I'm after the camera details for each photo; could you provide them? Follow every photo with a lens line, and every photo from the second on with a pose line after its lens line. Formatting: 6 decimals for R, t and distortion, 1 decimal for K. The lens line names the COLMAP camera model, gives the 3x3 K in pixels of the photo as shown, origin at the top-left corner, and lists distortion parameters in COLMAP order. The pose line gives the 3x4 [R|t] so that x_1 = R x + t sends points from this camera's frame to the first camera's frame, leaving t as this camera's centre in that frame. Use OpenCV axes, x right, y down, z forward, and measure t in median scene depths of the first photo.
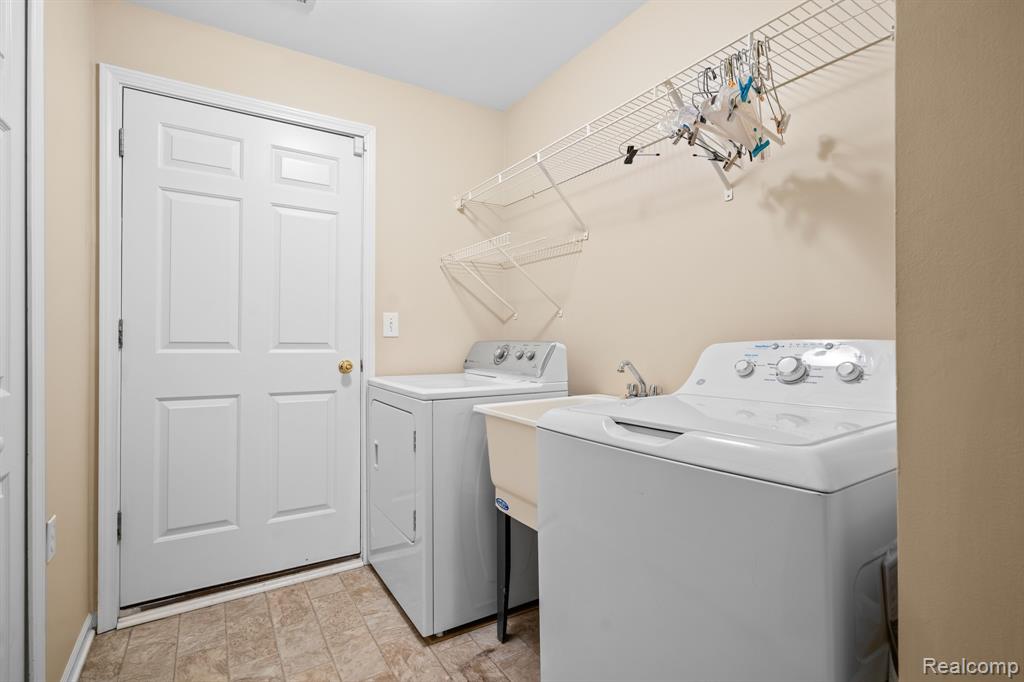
lens RADIAL K [[468.8, 0, 519.5], [0, 468.8, 342.7], [0, 0, 1]] dist [-0.000647, 0.000247]
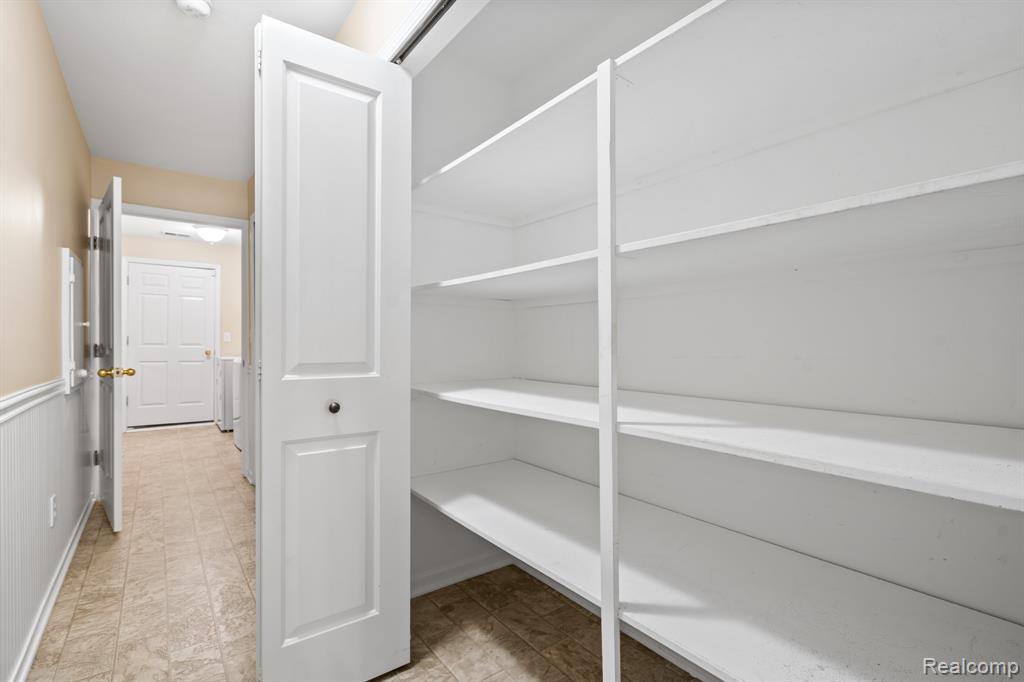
lens RADIAL K [[468.8, 0, 508.7], [0, 468.8, 345.4], [0, 0, 1]] dist [-0.000647, 0.000247]
pose [[0.997916, 0.010599, 0.063648, 0.063435], [-0.010330, 0.999936, -0.004558, 0.000209], [-0.063692, 0.003891, 0.997962, -0.097251]]
